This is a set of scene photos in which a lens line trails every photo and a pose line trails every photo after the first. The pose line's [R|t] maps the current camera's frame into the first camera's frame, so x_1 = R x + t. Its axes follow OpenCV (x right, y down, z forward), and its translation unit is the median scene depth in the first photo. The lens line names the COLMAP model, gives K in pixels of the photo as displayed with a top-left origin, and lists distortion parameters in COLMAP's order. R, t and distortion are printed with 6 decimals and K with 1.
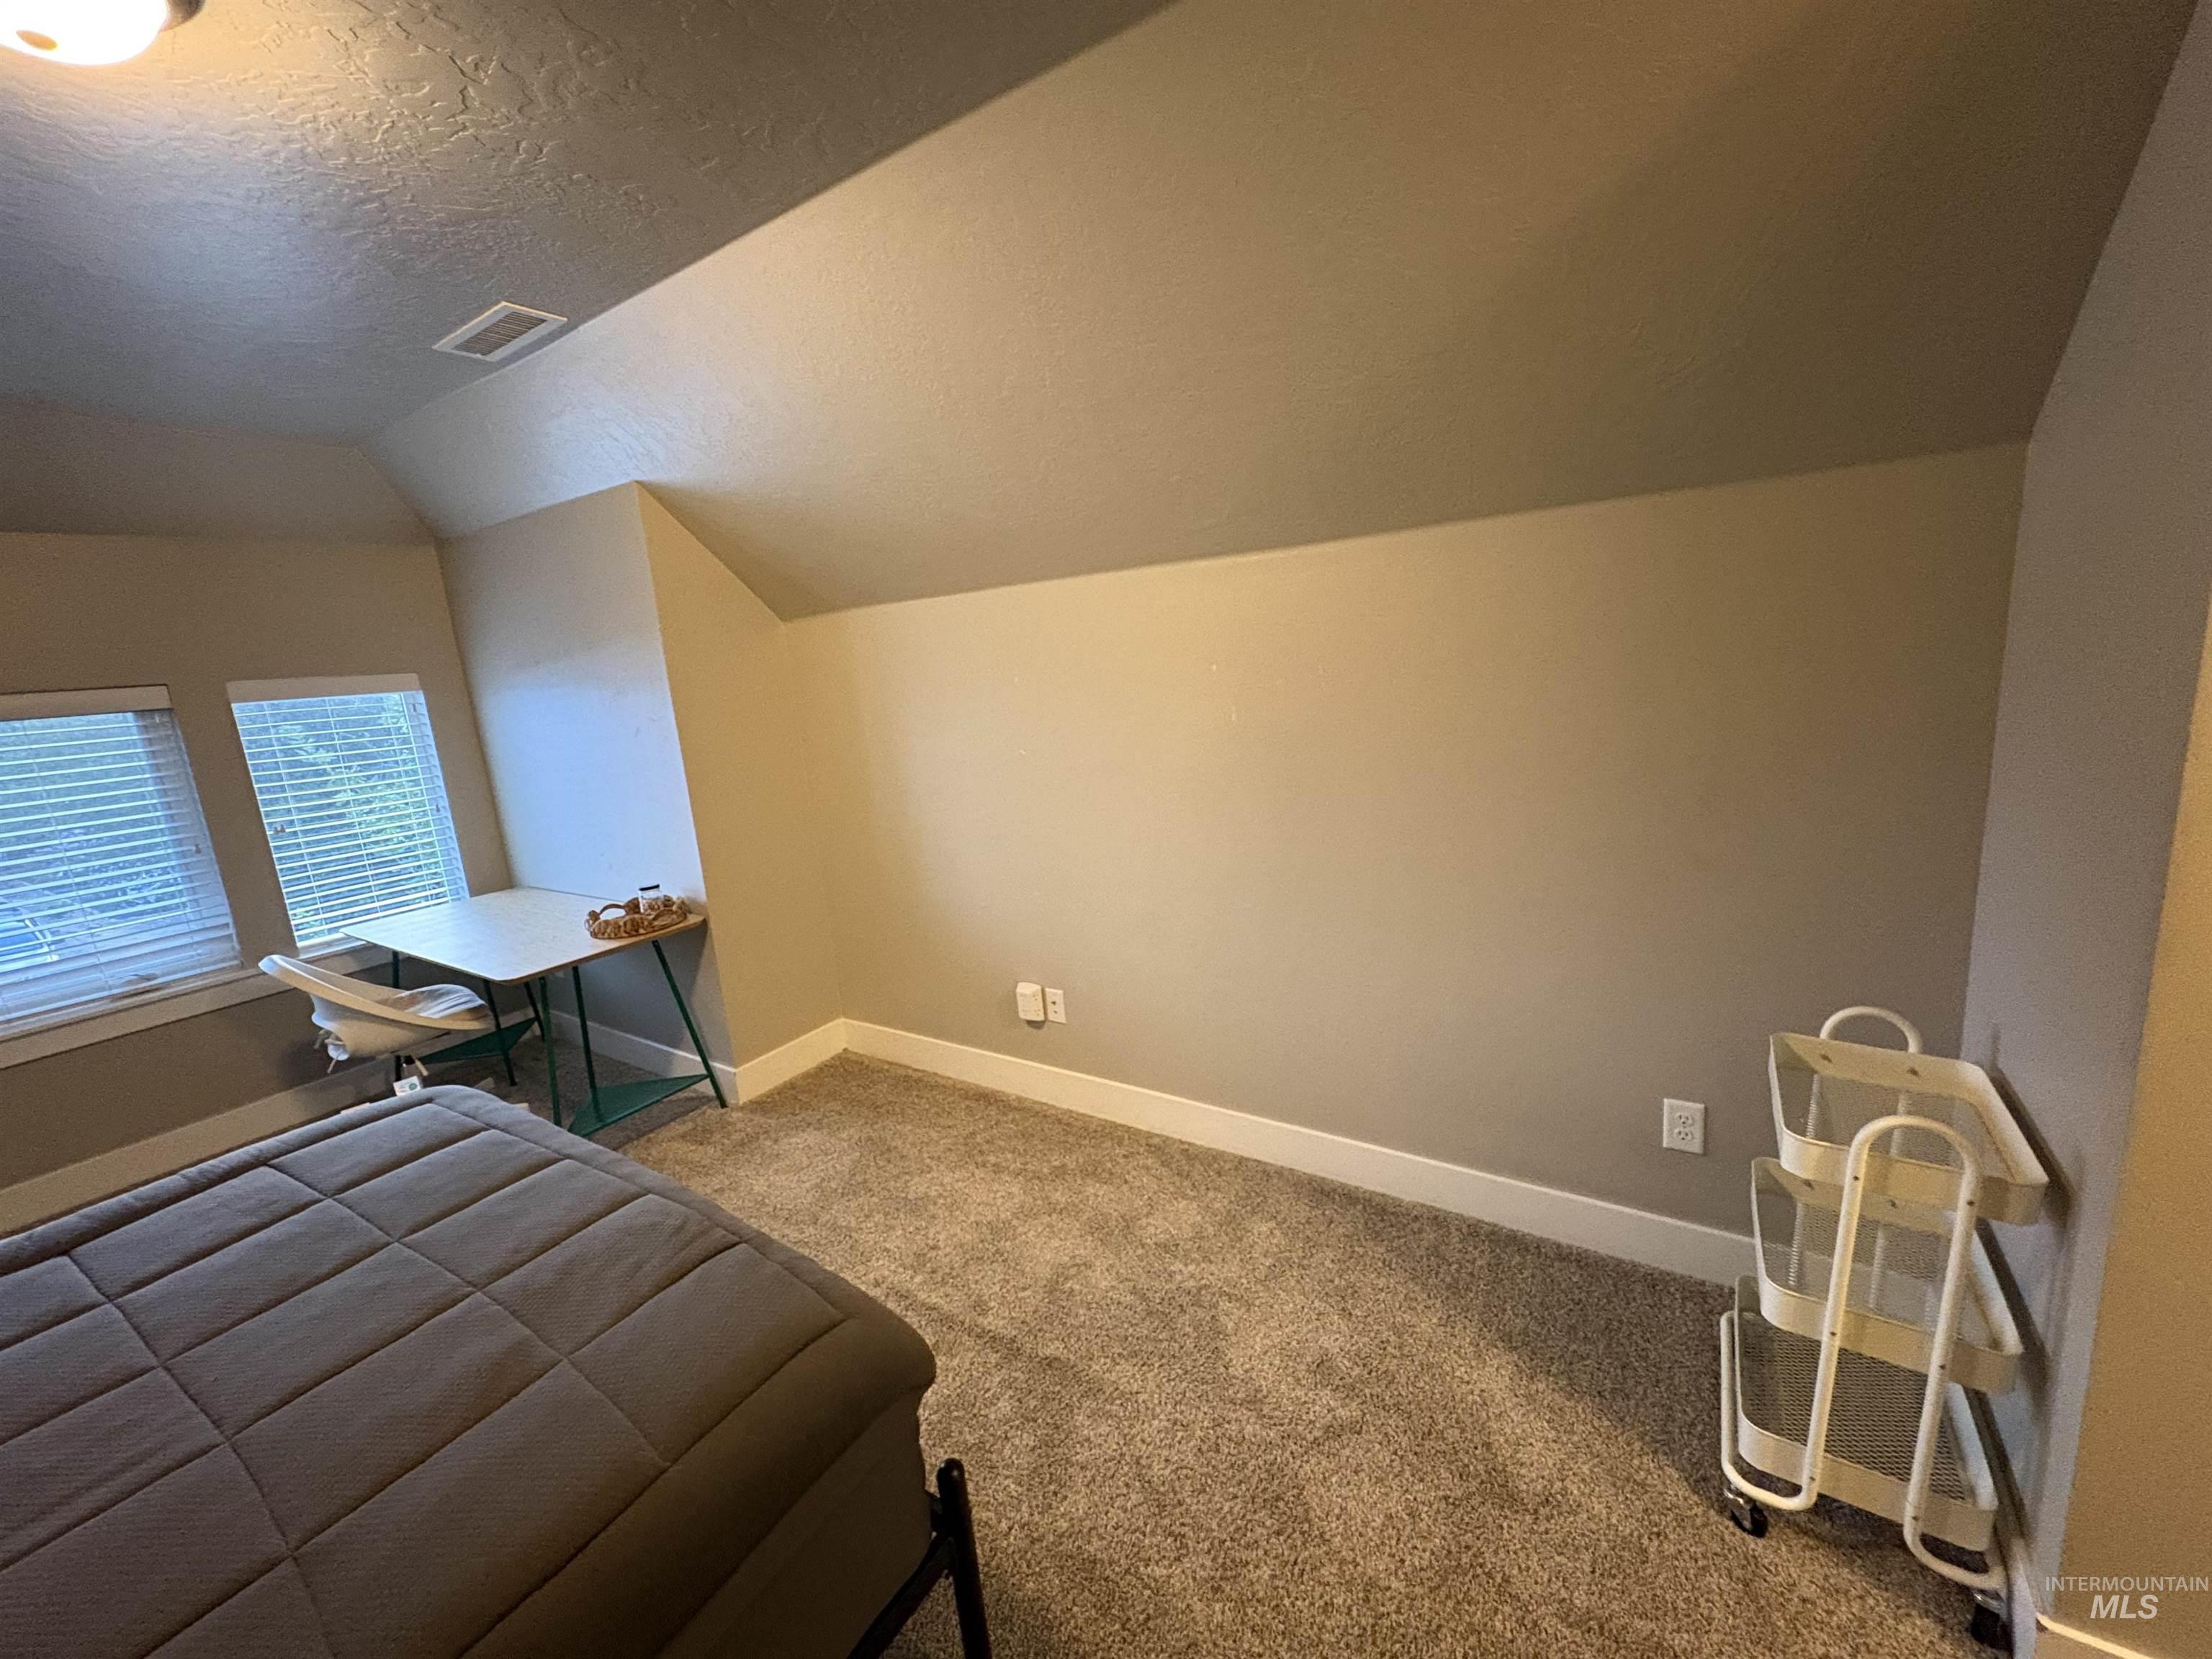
lens RADIAL K [[881.6, 0, 1105.4], [0, 881.6, 828.0], [0, 0, 1]] dist [-0.000394, 0.000247]
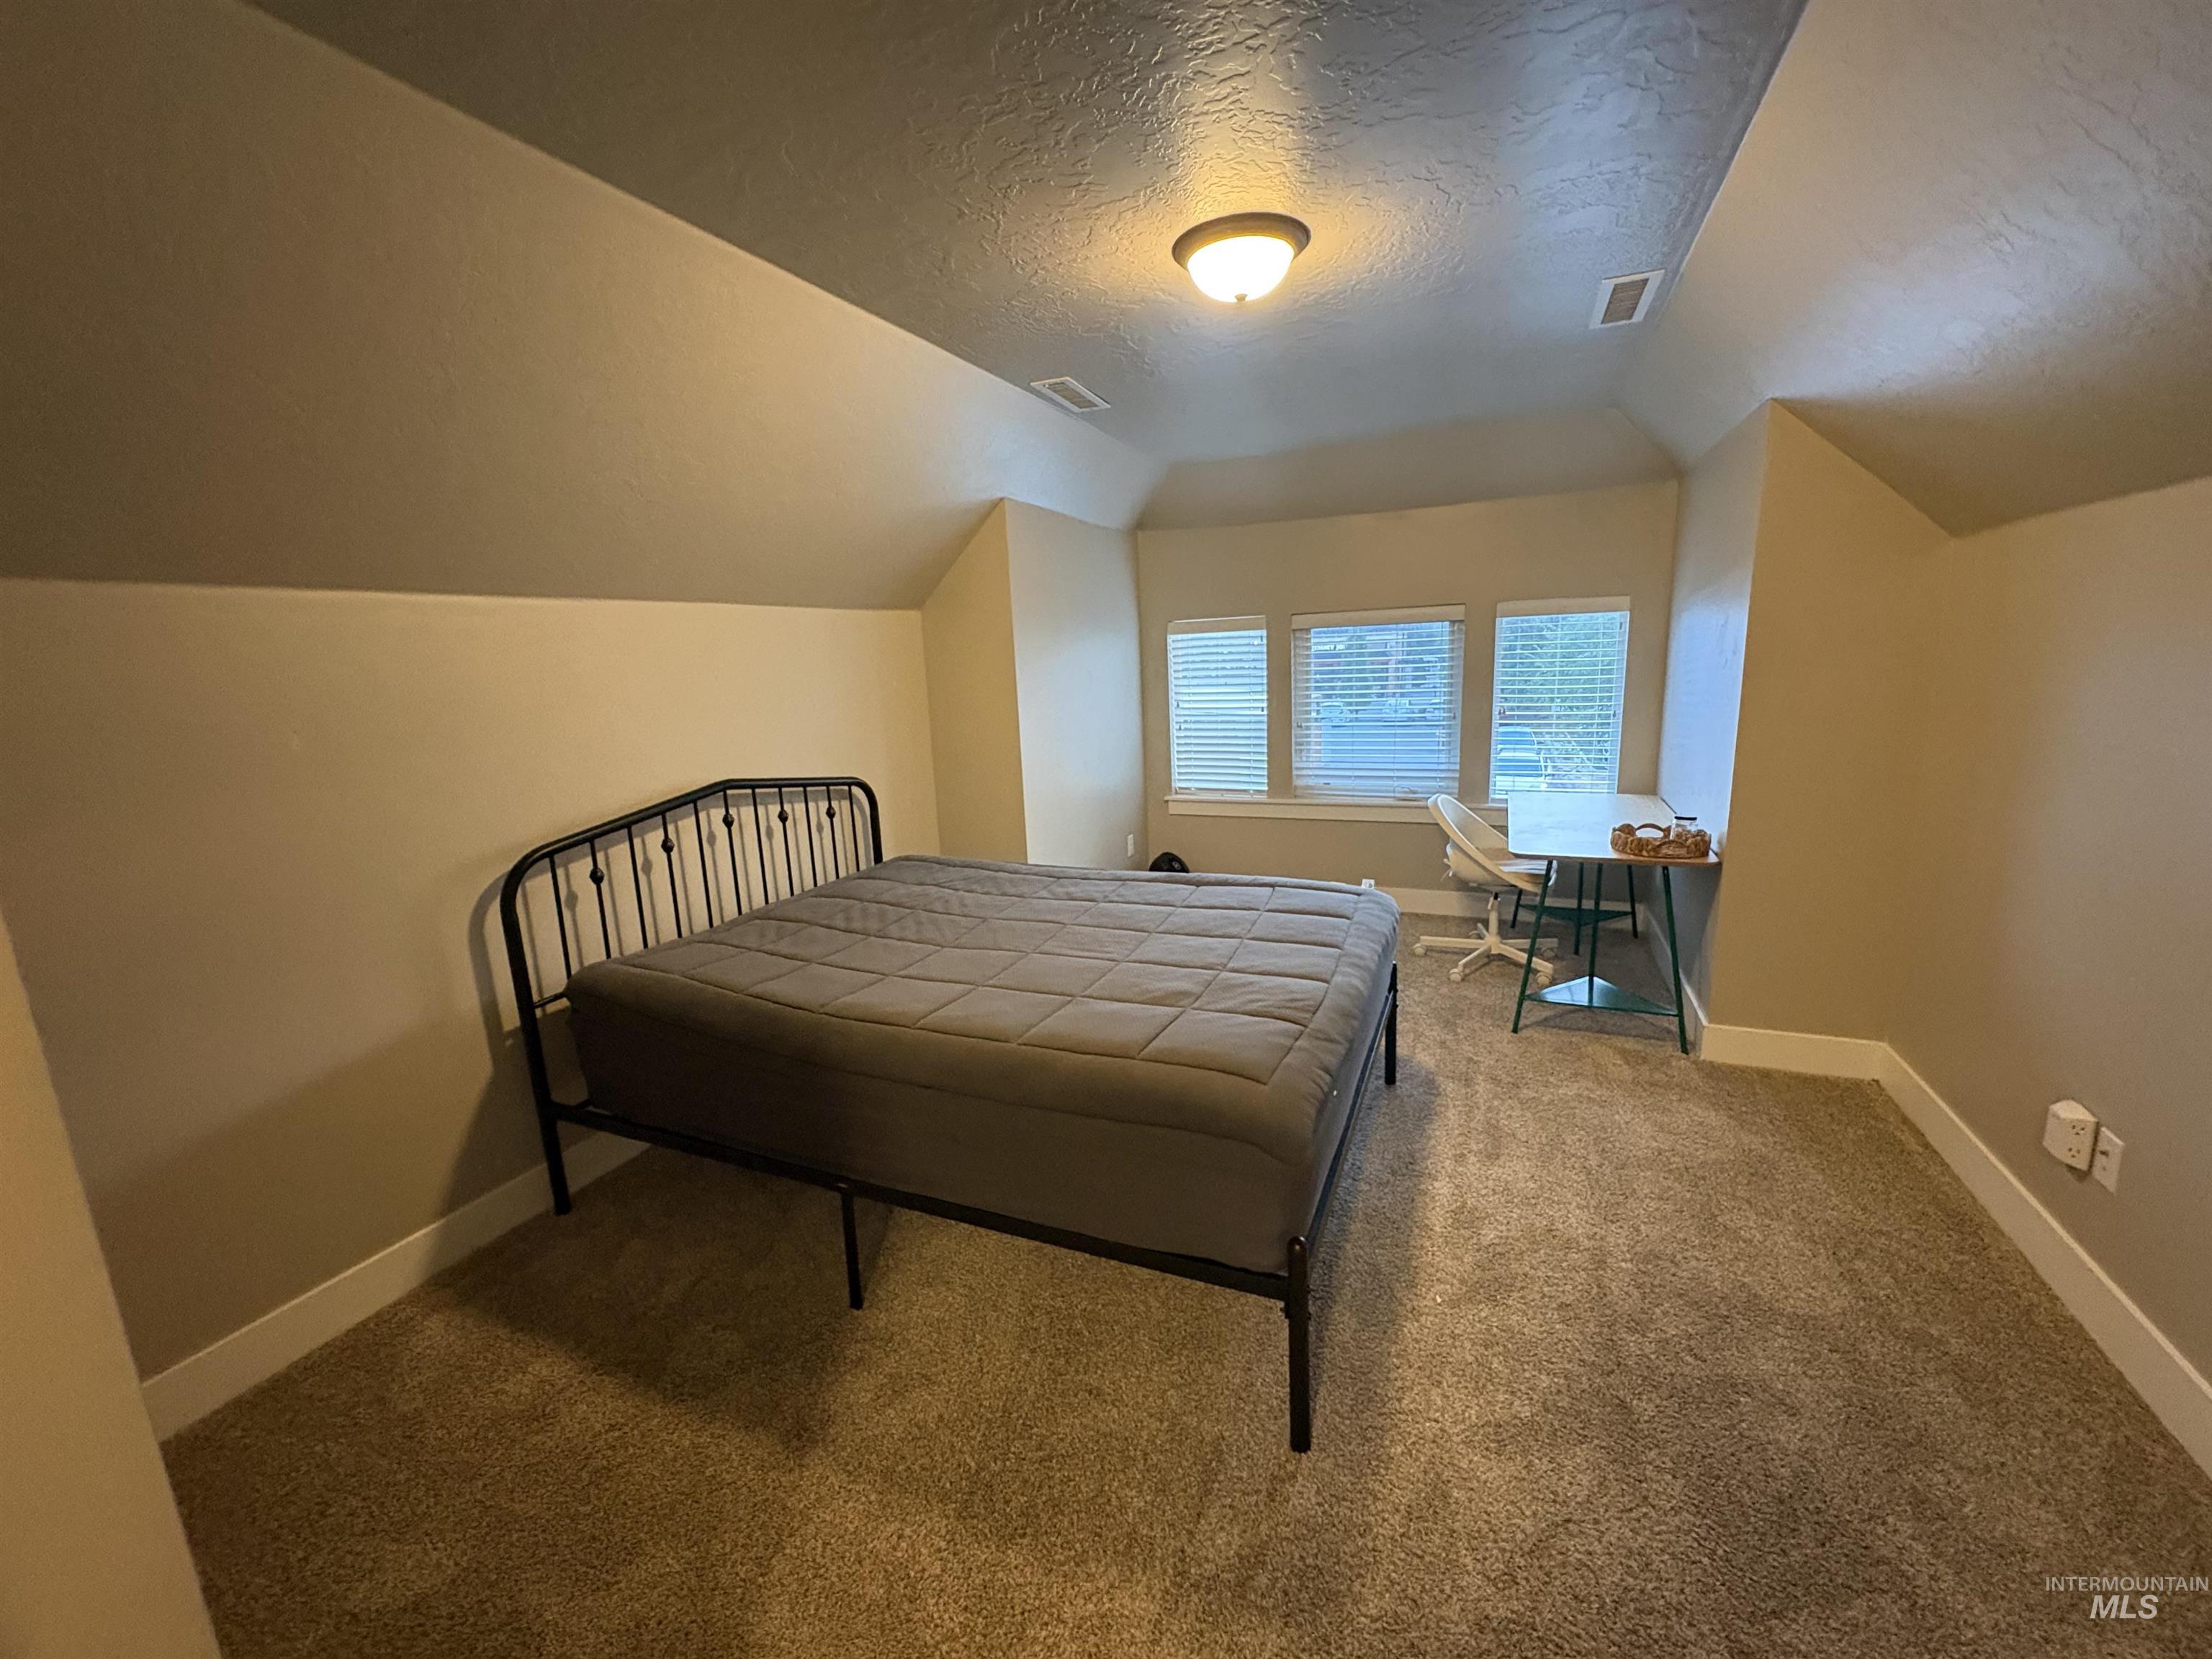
lens RADIAL K [[881.6, 0, 1107.8], [0, 881.6, 826.9], [0, 0, 1]] dist [-0.000394, 0.000247]
pose [[0.172784, 0.263419, -0.949082, 0.342532], [-0.164457, 0.957763, 0.235889, -0.054151], [0.971133, 0.115325, 0.208807, 0.147791]]
